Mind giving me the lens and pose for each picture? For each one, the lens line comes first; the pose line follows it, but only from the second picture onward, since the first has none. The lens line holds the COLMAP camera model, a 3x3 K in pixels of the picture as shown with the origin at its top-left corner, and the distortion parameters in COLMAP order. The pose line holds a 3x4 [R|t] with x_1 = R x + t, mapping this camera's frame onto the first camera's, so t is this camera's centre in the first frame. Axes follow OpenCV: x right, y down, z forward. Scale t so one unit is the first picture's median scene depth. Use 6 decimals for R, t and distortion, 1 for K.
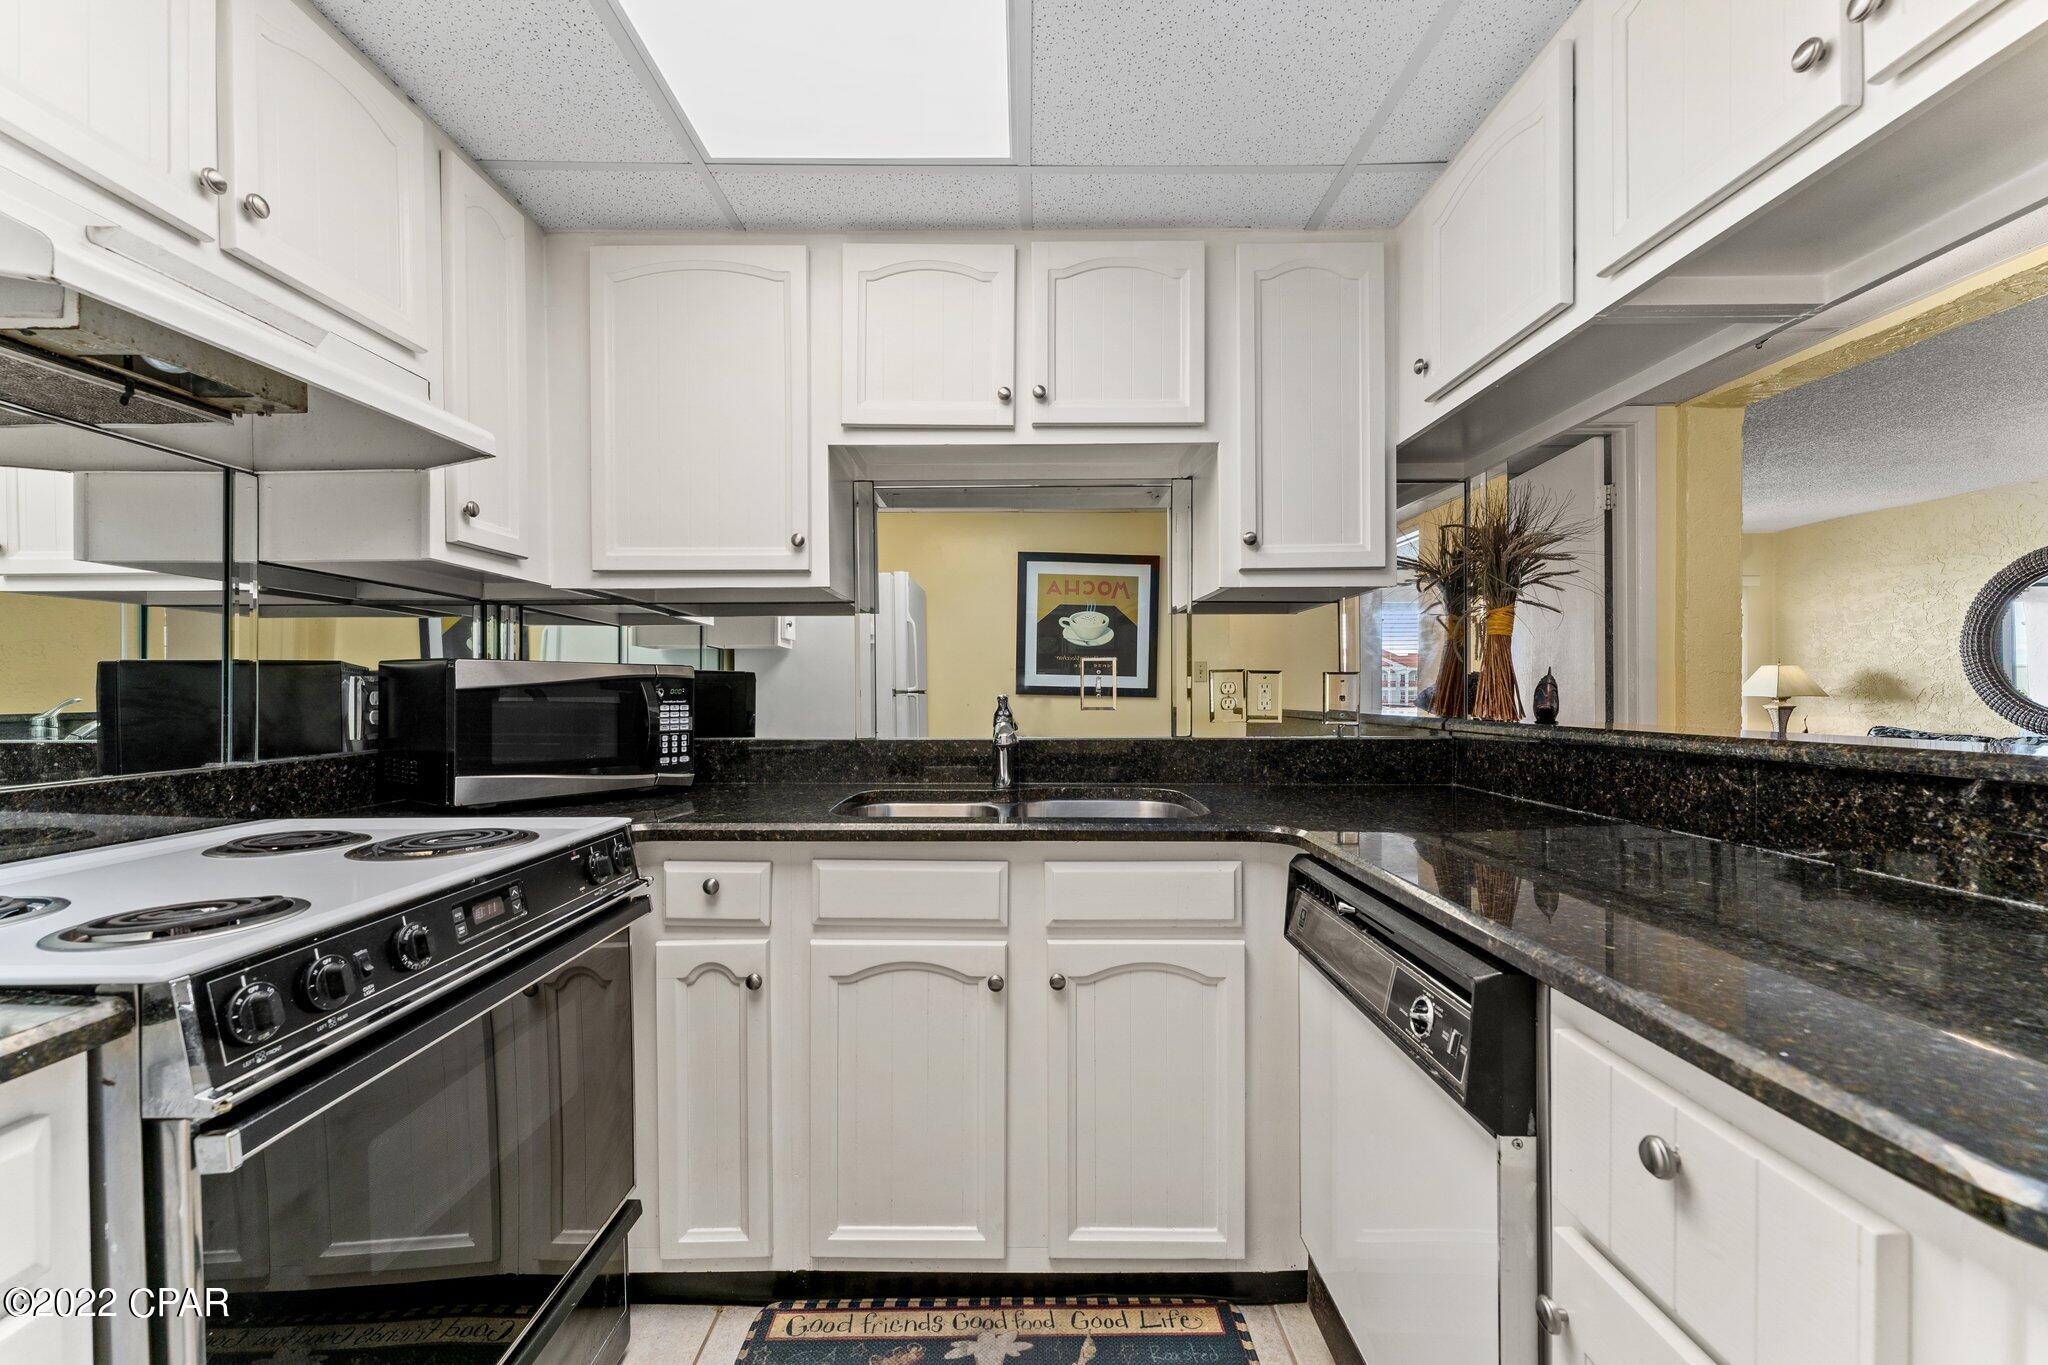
lens RADIAL K [[806.6, 0, 1026.8], [0, 806.6, 692.7], [0, 0, 1]] dist [-0.001440, 0.000001]
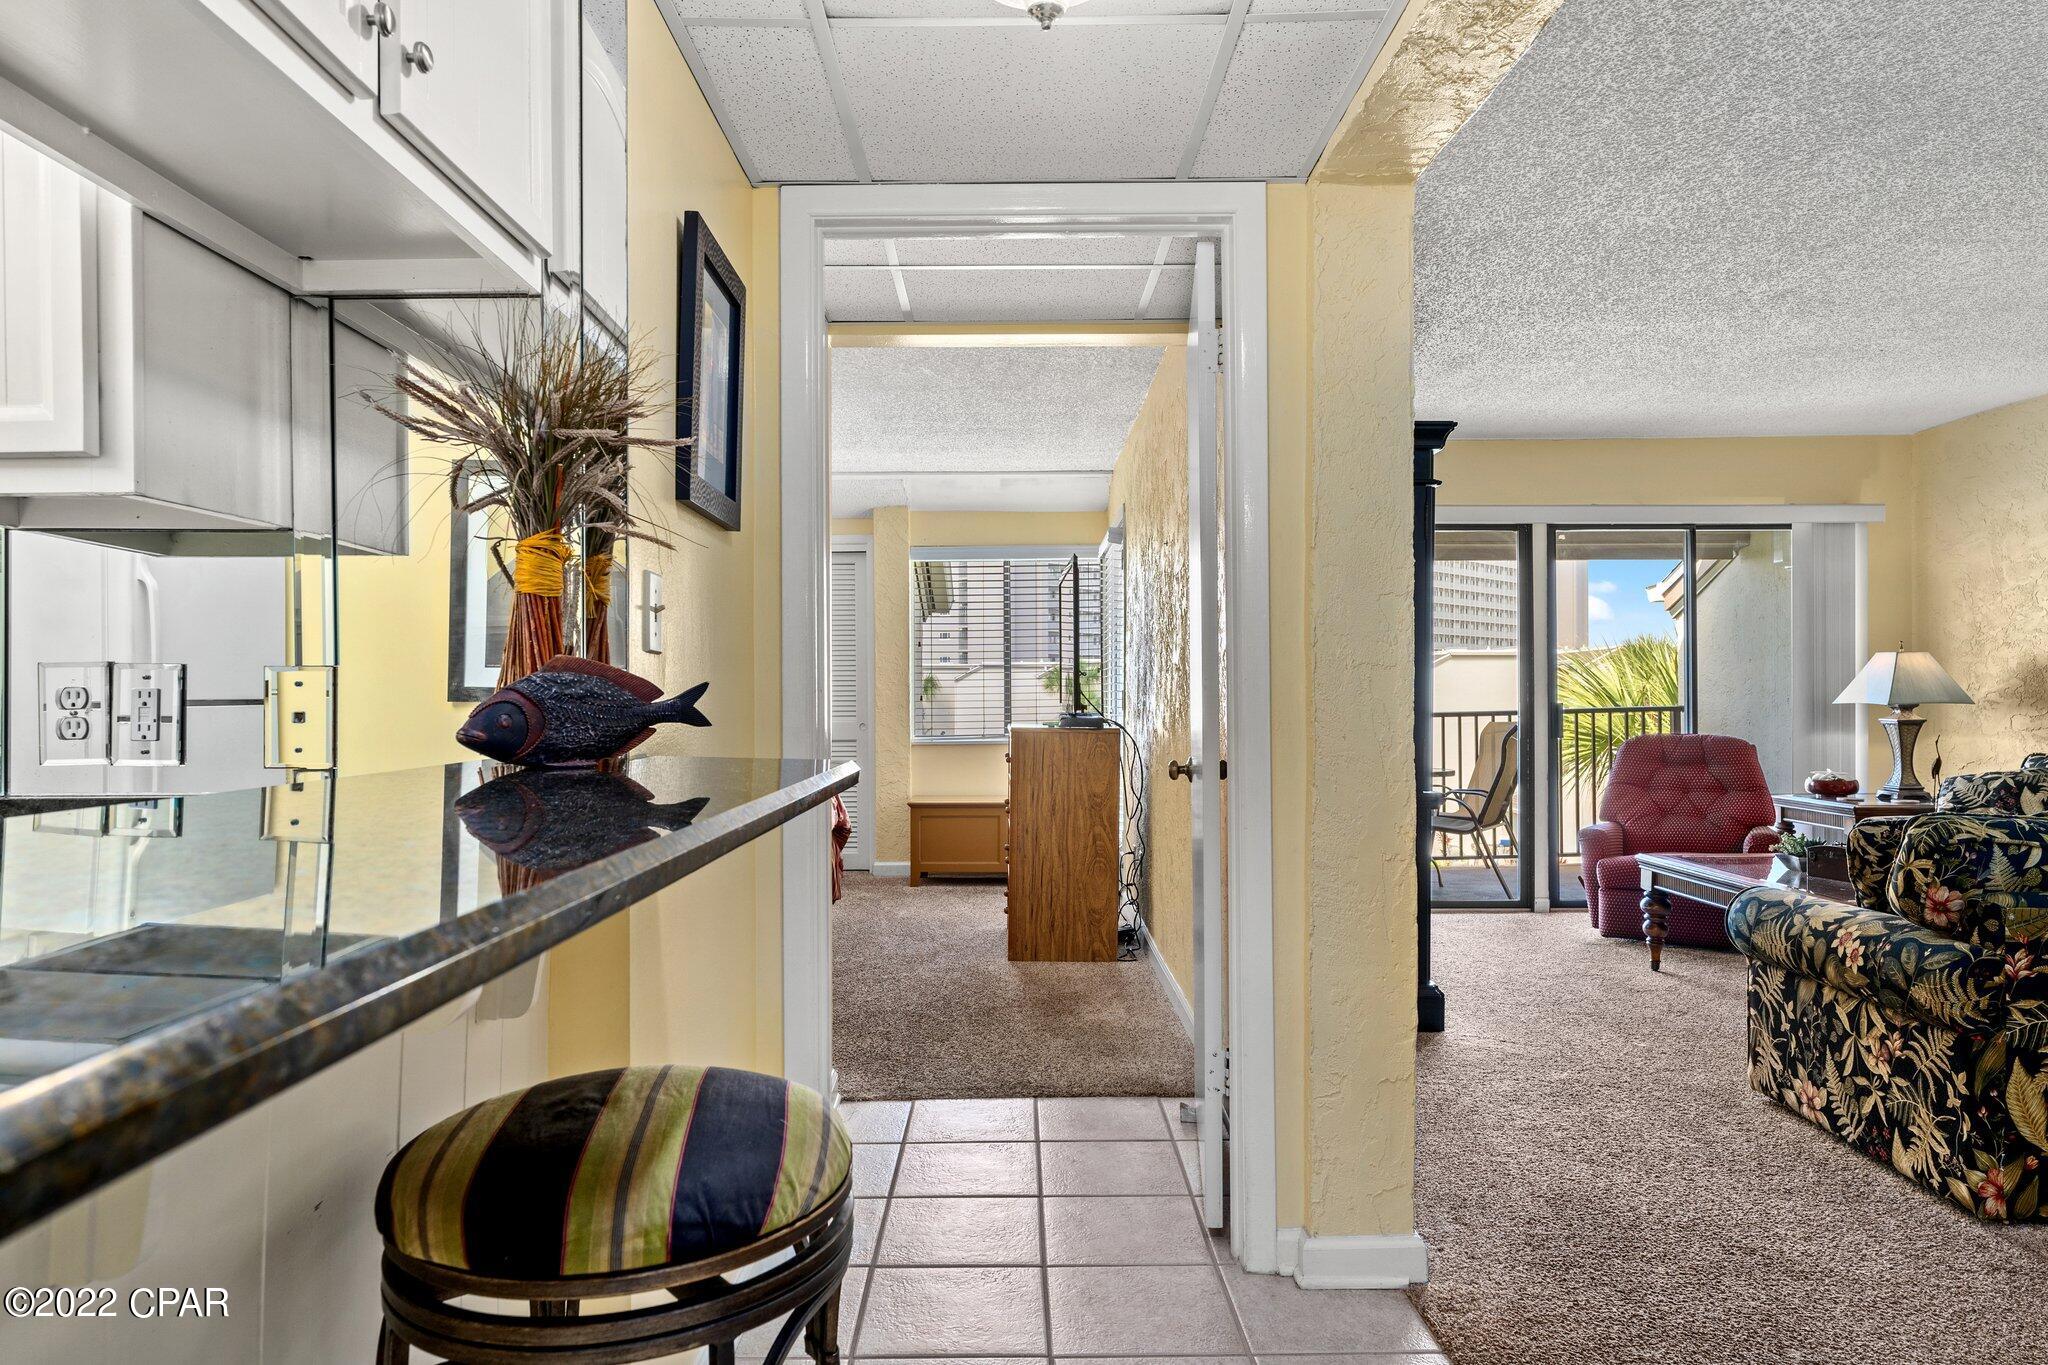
lens RADIAL K [[1248.4, 0, 1014.5], [0, 1248.4, 692.2], [0, 0, 1]] dist [0.001052, -0.001441]
pose [[0.999969, -0.003492, -0.007047, 0.290208], [0.003473, 0.999990, -0.002703, -0.003997], [0.007056, 0.002679, 0.999972, 0.059740]]
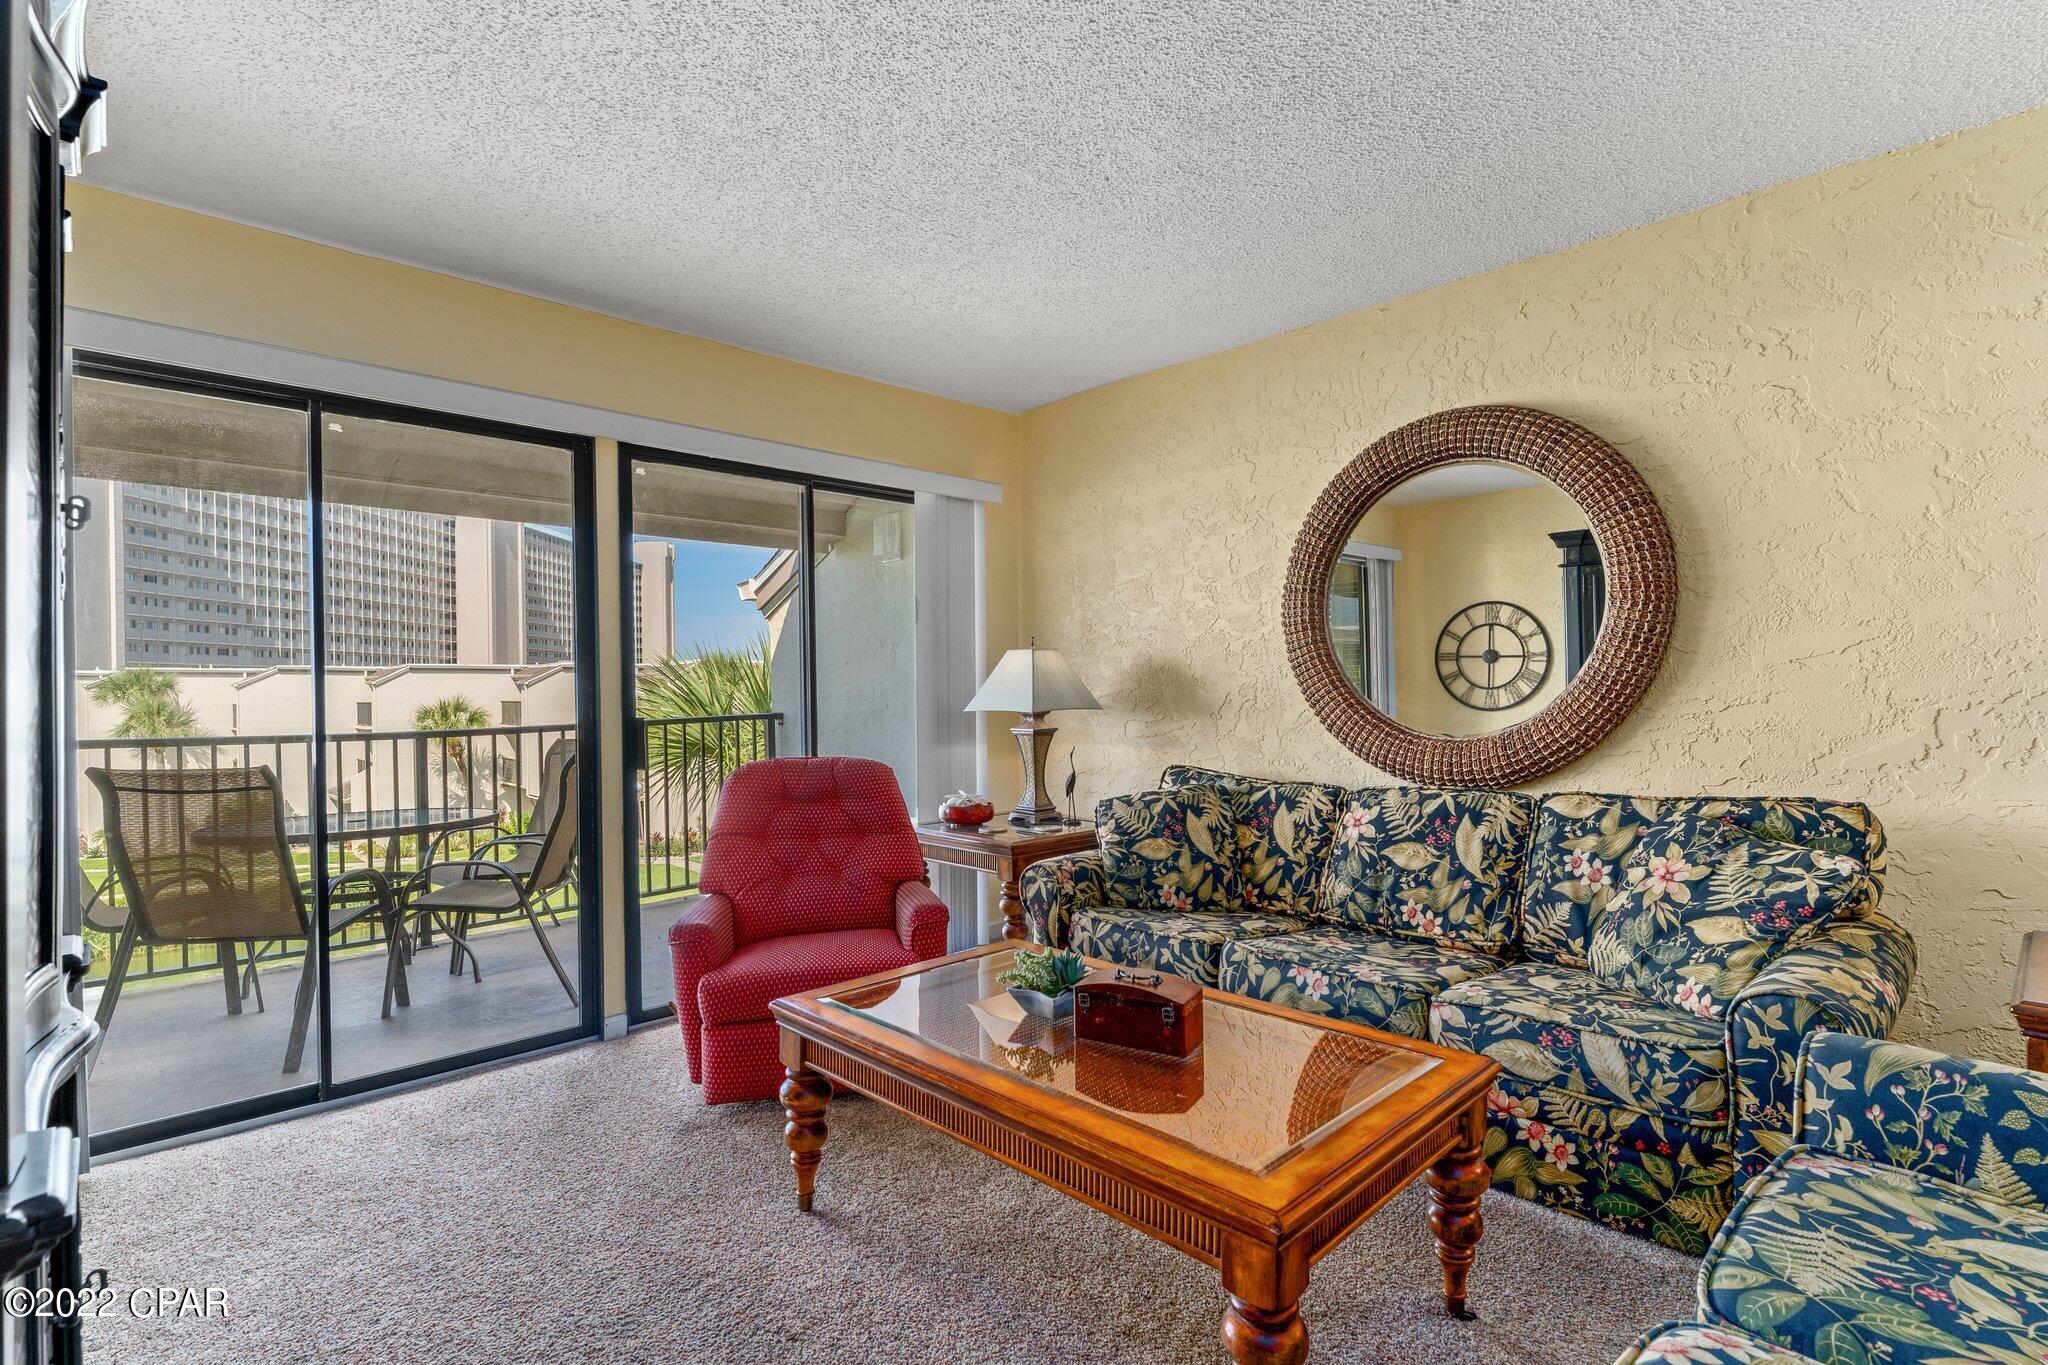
lens RADIAL K [[962.6, 0, 1009.8], [0, 962.6, 695.7], [0, 0, 1]] dist [-0.003205, -0.000465]
pose [[0.727217, -0.010233, 0.686331, 0.529821], [0.012905, 0.999916, 0.001234, -0.005866], [-0.686286, 0.007959, 0.727288, 0.595405]]
